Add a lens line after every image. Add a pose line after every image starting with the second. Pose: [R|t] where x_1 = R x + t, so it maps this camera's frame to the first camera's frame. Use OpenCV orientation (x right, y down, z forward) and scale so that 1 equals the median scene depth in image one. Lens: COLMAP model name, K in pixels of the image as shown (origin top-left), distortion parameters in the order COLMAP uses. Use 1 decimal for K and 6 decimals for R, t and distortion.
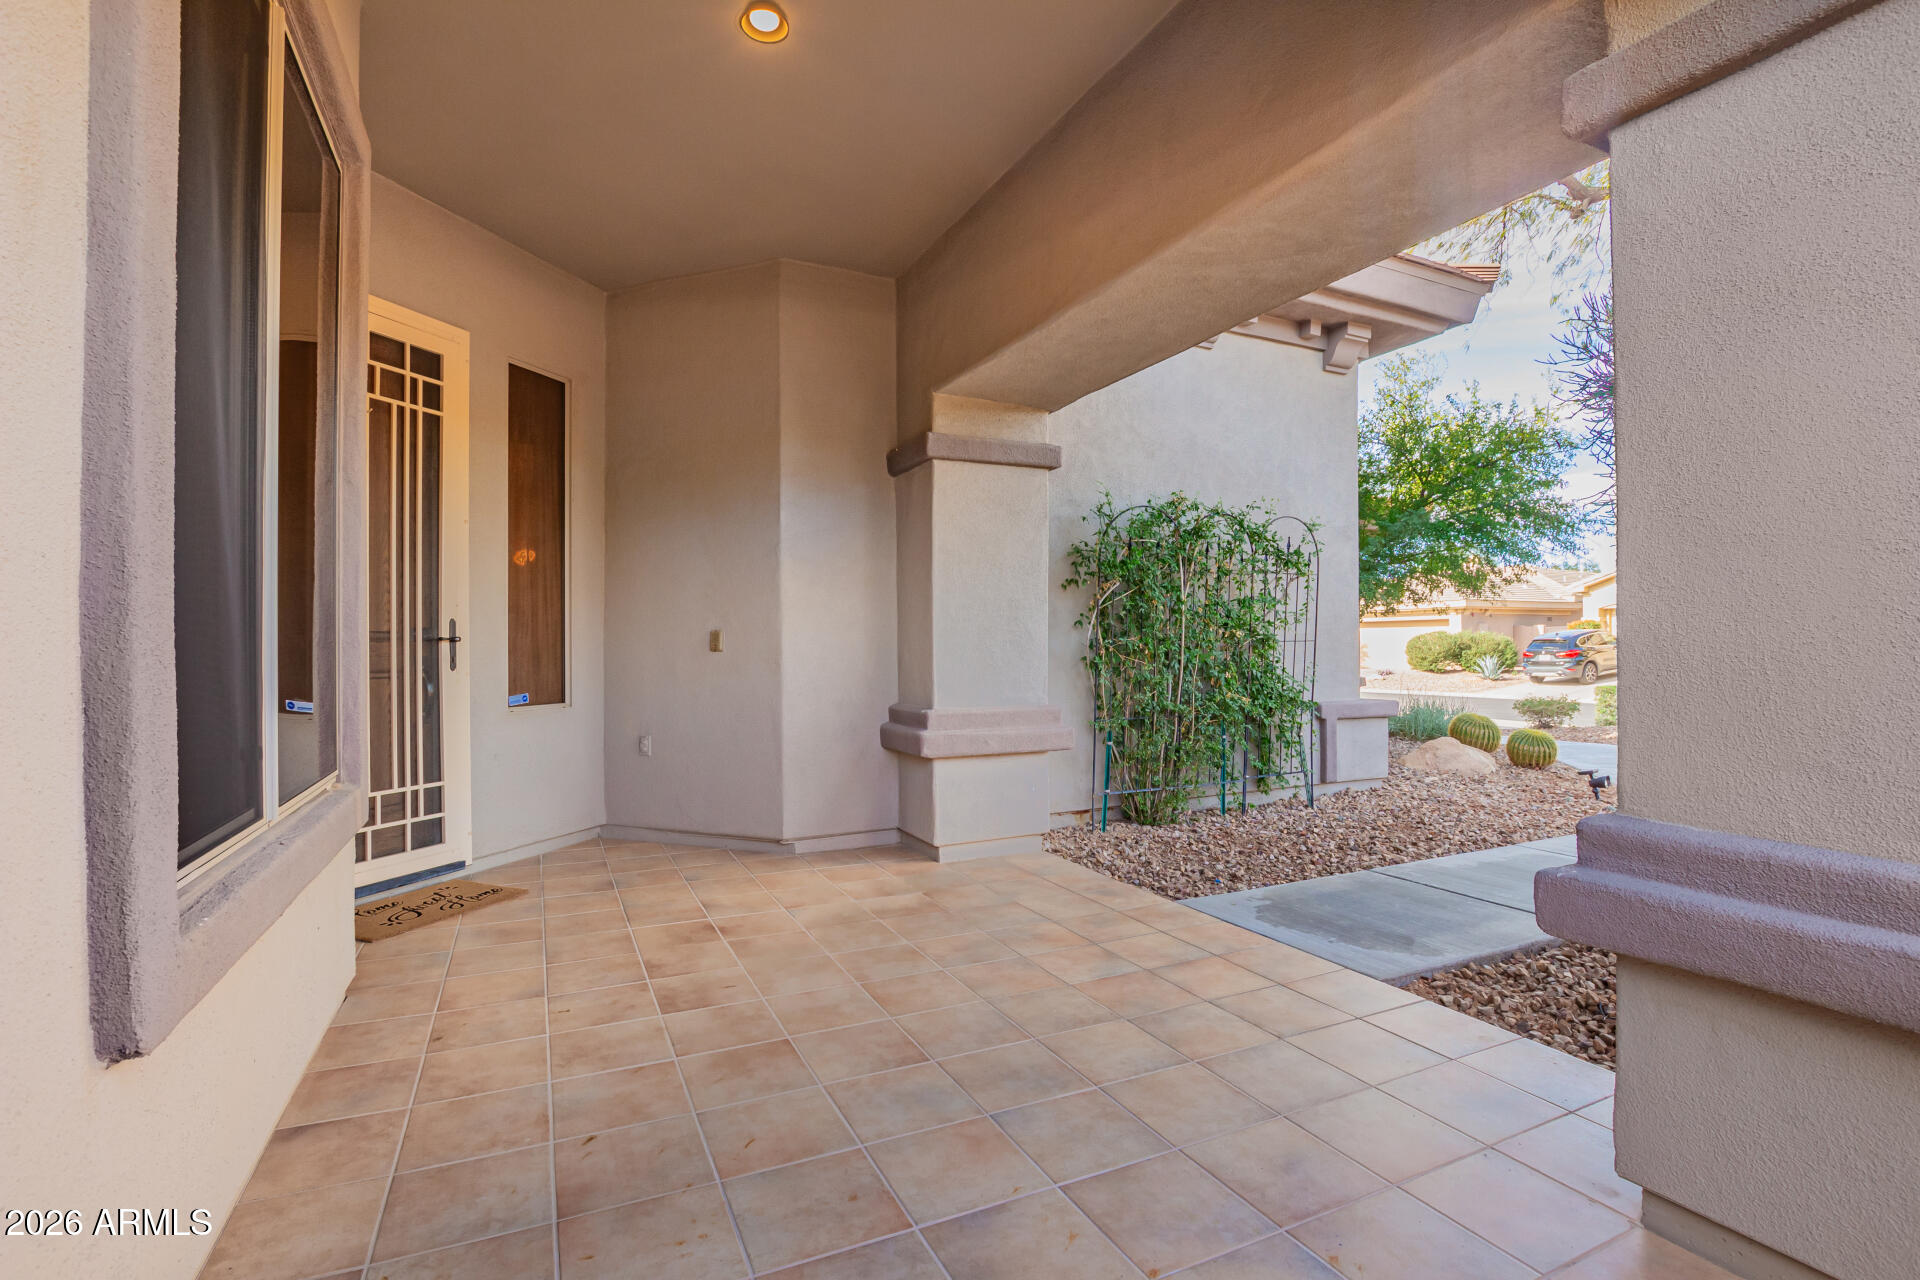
lens RADIAL K [[887.8, 0, 959.9], [0, 887.8, 649.1], [0, 0, 1]] dist [0.009607, -0.002208]
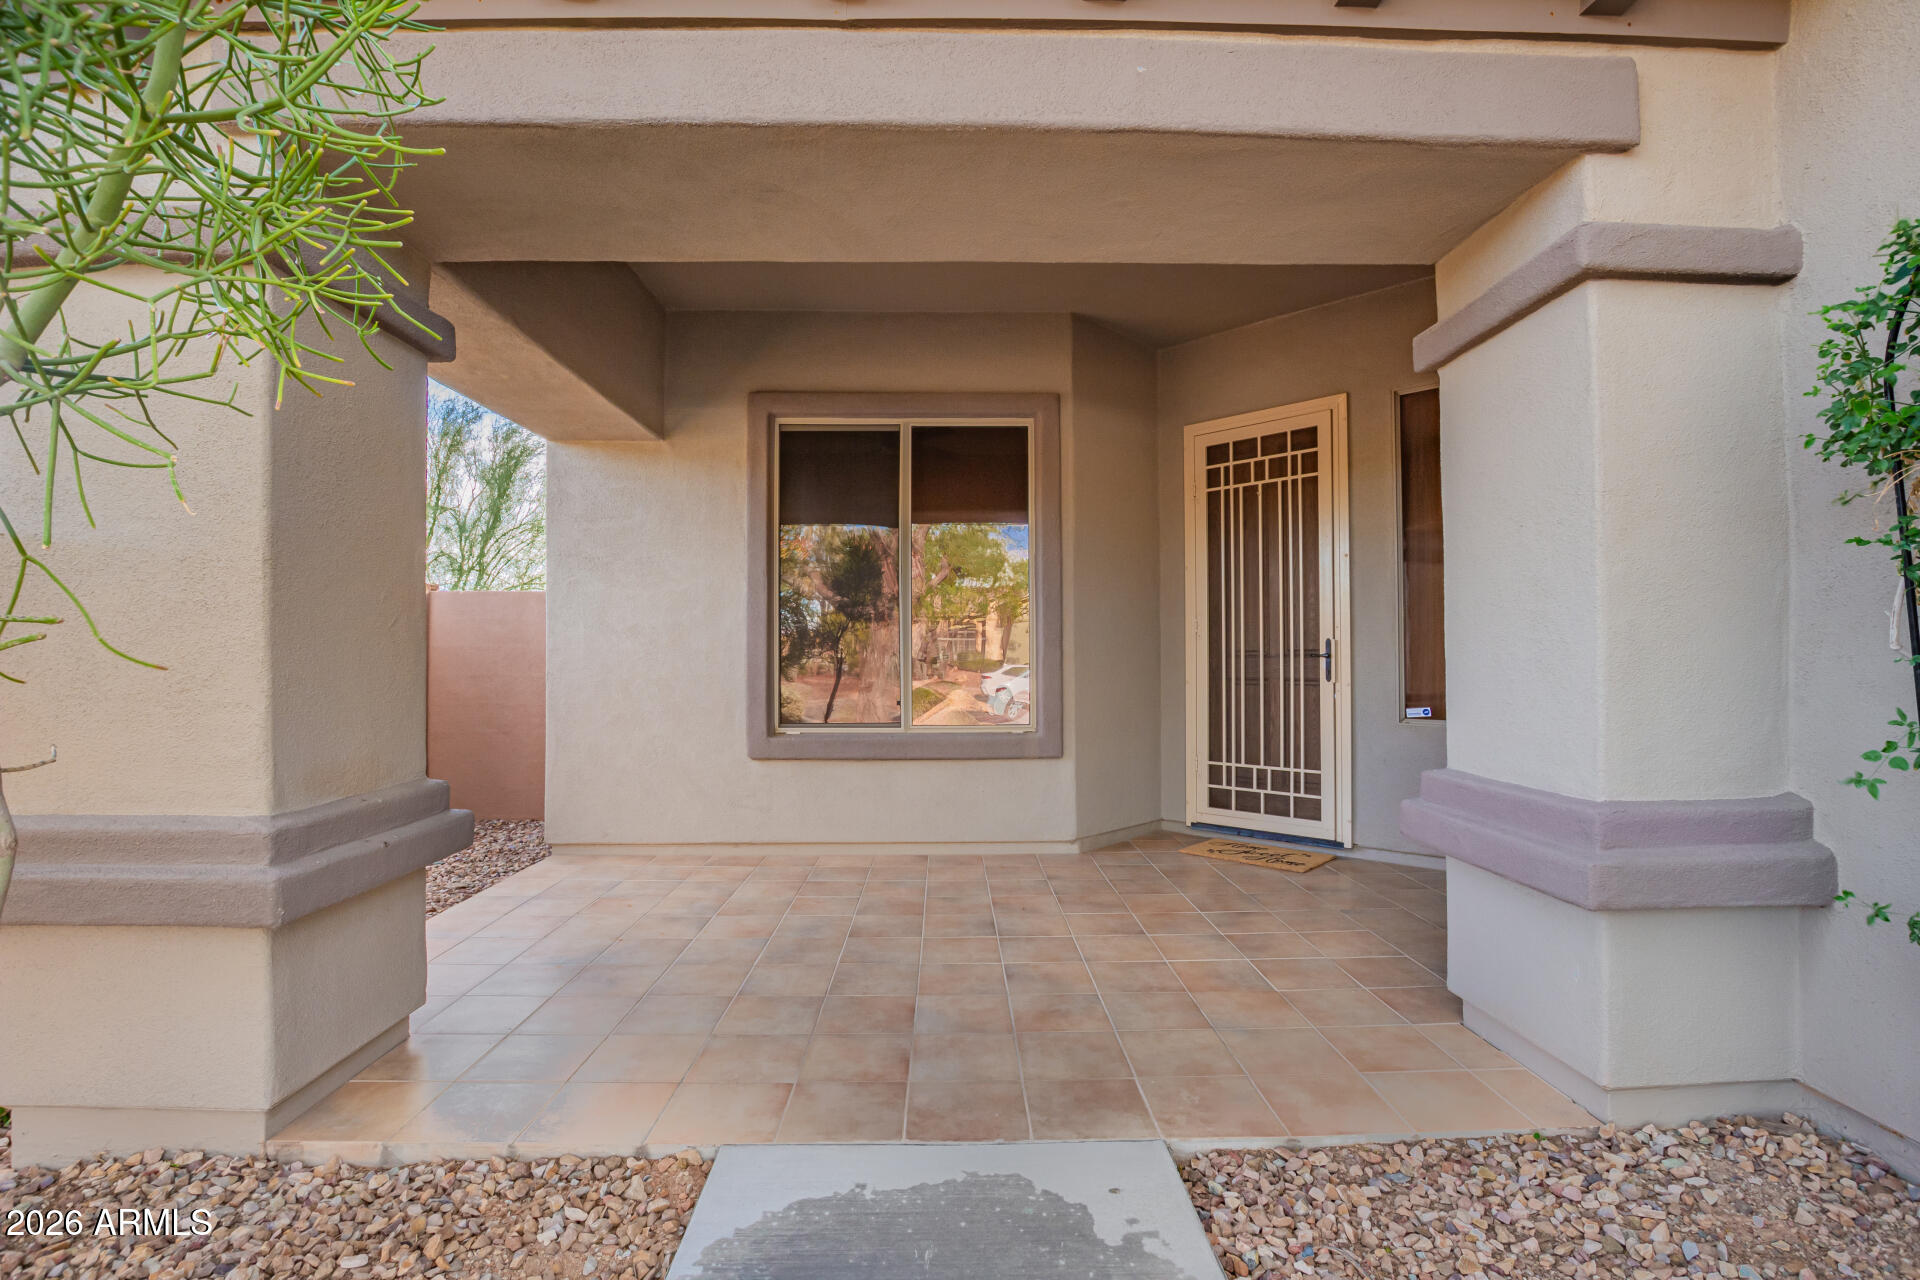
lens RADIAL K [[887.8, 0, 959.8], [0, 887.8, 648.6], [0, 0, 1]] dist [0.009607, -0.002208]
pose [[-0.424360, -0.010681, -0.905431, 0.787689], [0.010176, 0.999811, -0.016564, -0.005666], [0.905437, -0.016243, -0.424171, 1.127452]]
